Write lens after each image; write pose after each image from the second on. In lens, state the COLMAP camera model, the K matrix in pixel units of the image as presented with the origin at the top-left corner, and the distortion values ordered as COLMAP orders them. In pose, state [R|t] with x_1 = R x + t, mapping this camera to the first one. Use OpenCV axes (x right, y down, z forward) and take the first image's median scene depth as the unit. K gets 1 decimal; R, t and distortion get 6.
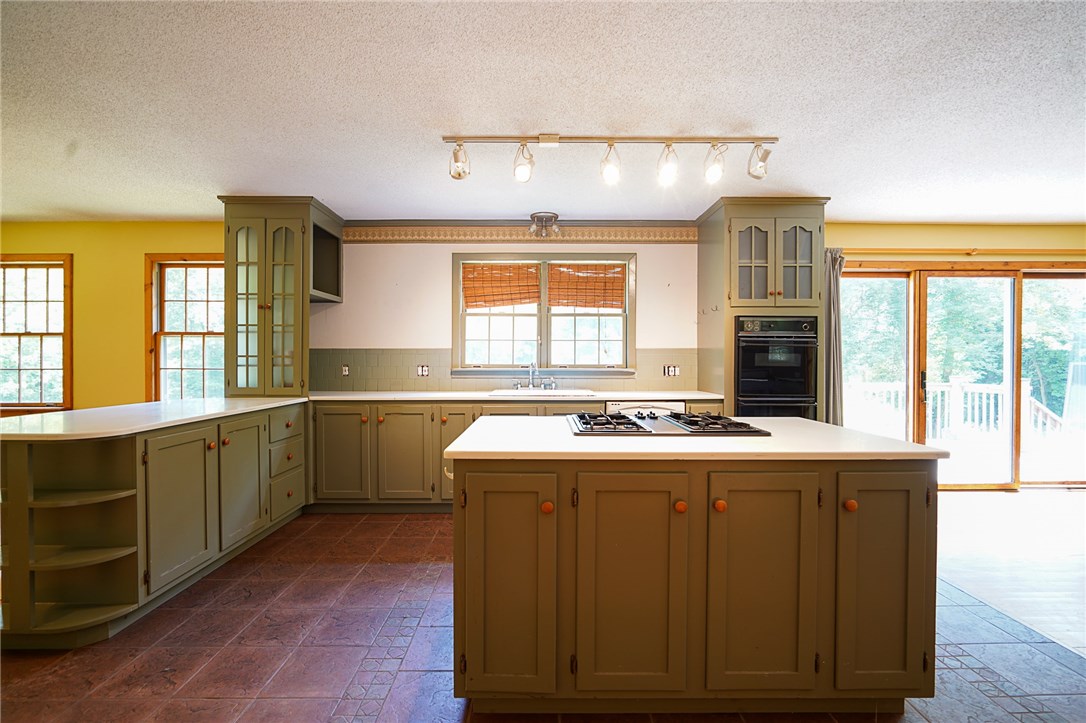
lens RADIAL K [[472.4, 0, 548.6], [0, 472.4, 366.2], [0, 0, 1]] dist [-0.017411, 0.003781]
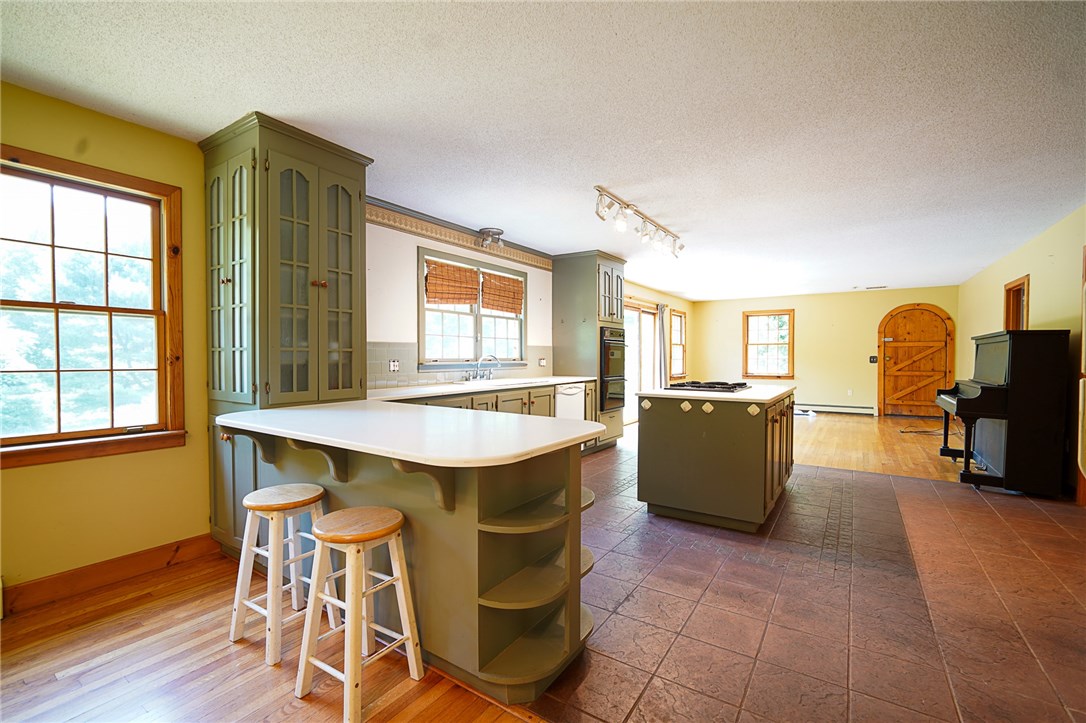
lens RADIAL K [[472.4, 0, 540.8], [0, 472.4, 358.3], [0, 0, 1]] dist [-0.017411, 0.003781]
pose [[0.567425, -0.006068, 0.823403, -0.990122], [0.014046, 0.999899, -0.002311, 0.000418], [-0.823305, 0.012877, 0.567453, 0.265866]]
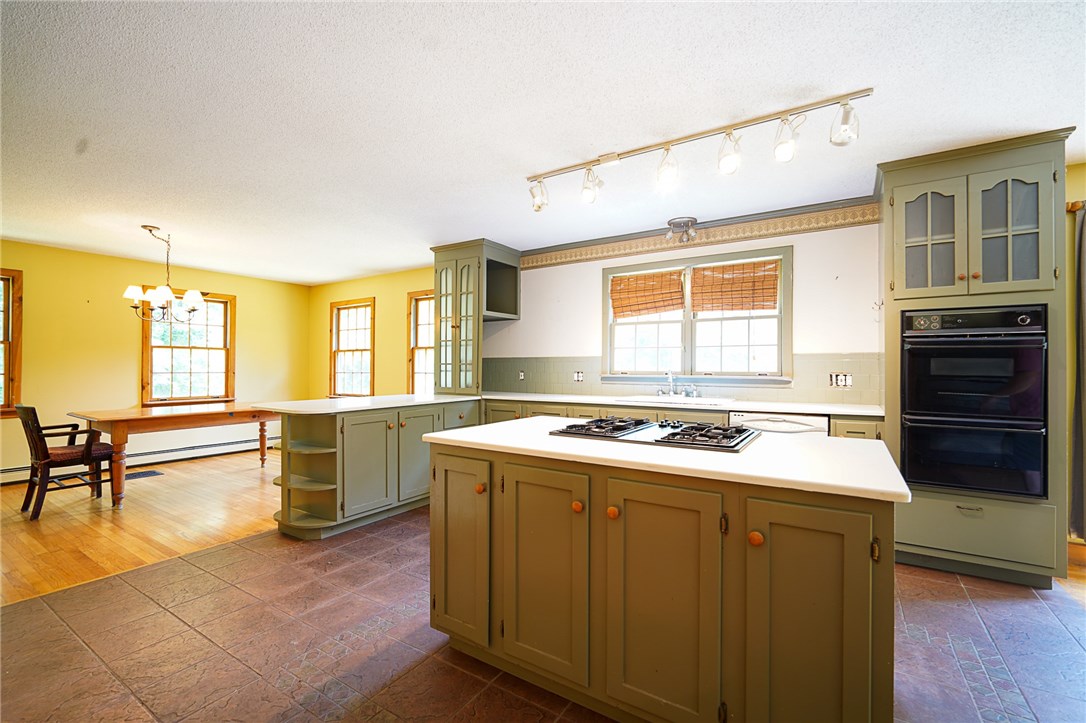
lens RADIAL K [[472.4, 0, 548.4], [0, 472.4, 364.0], [0, 0, 1]] dist [-0.017411, 0.003781]
pose [[0.836359, -0.002537, -0.548177, 0.325690], [-0.008611, 0.999805, -0.017766, 0.000306], [0.548115, 0.019579, 0.836174, 0.031825]]
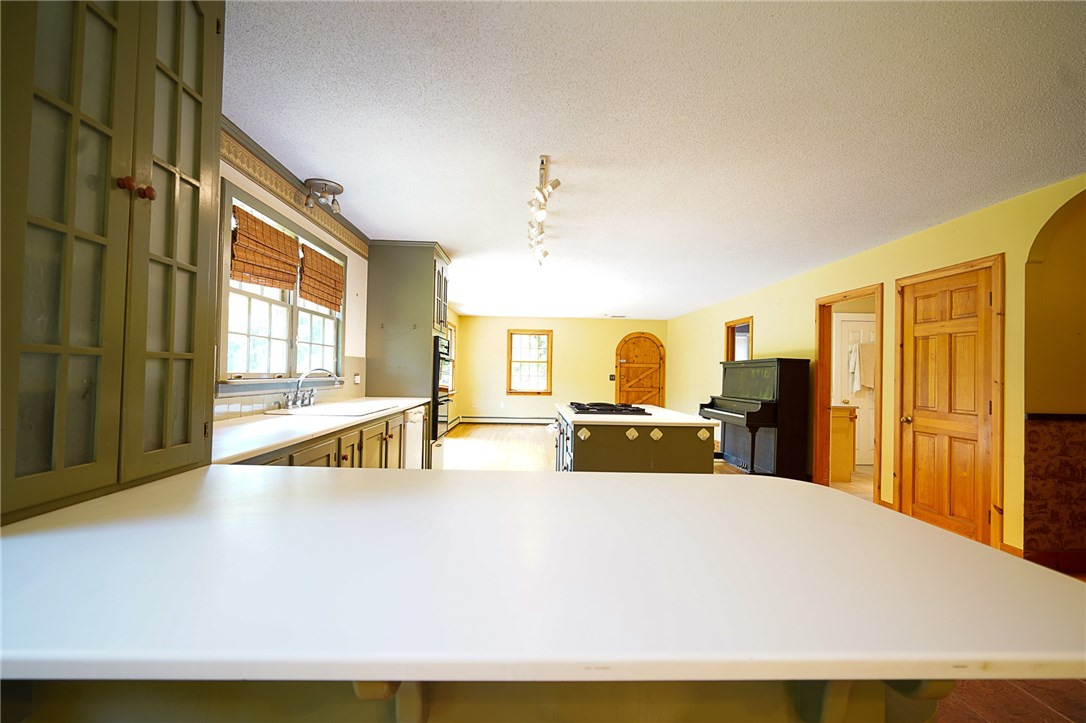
lens RADIAL K [[472.4, 0, 542.0], [0, 472.4, 361.0], [0, 0, 1]] dist [-0.017411, 0.003781]
pose [[-0.018462, 0.022884, 0.999568, -0.873926], [-0.003198, 0.999732, -0.022947, -0.008688], [-0.999824, -0.003620, -0.018383, 0.712713]]
